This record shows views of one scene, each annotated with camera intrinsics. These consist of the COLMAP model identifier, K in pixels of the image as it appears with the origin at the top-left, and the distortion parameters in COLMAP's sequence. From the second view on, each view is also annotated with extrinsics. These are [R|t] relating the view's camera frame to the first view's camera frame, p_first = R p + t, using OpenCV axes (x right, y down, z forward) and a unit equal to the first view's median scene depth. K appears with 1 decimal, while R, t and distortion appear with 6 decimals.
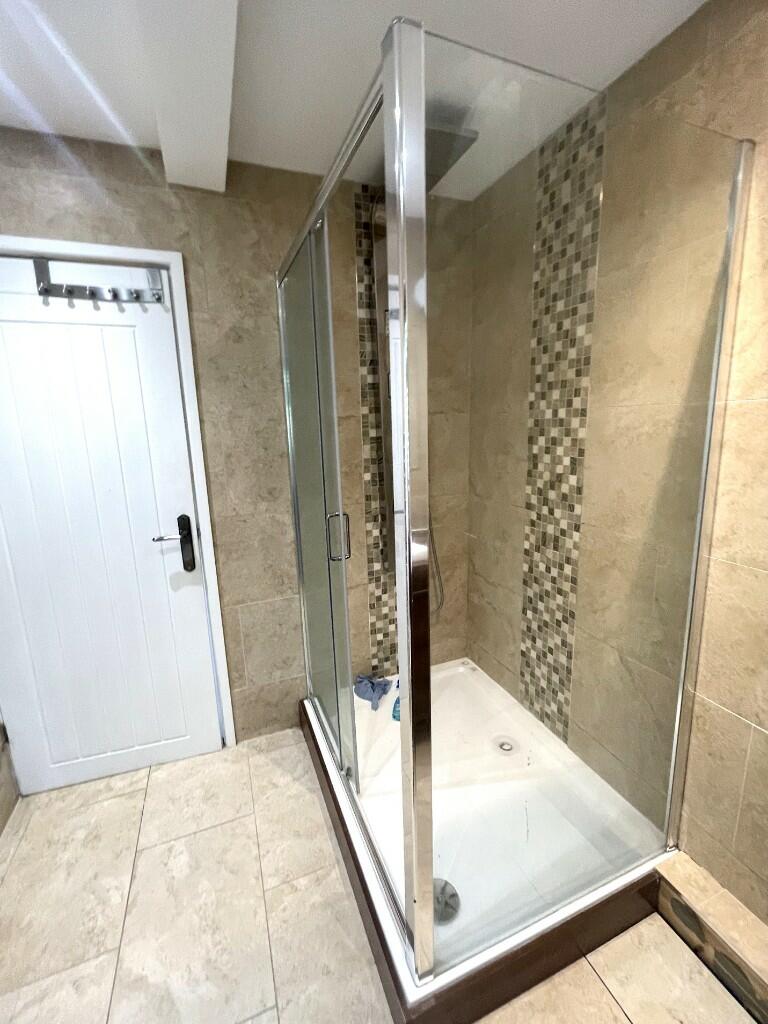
lens RADIAL K [[439.2, 0, 384.0], [0, 439.2, 512.0], [0, 0, 1]] dist [-0.001294, 0.000023]
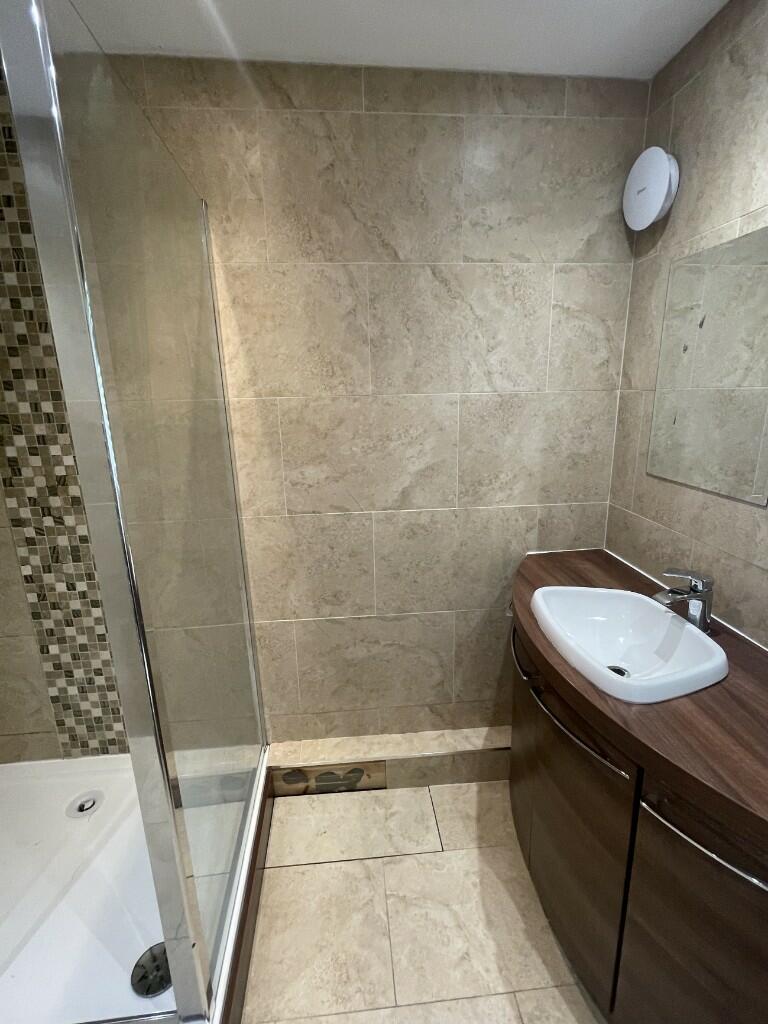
lens RADIAL K [[439.2, 0, 384.0], [0, 439.2, 512.0], [0, 0, 1]] dist [-0.001294, 0.000023]
pose [[0.288825, -0.191303, 0.938074, -0.232431], [0.207857, 0.968991, 0.133611, -0.000188], [-0.934546, 0.156395, 0.319633, 0.115025]]
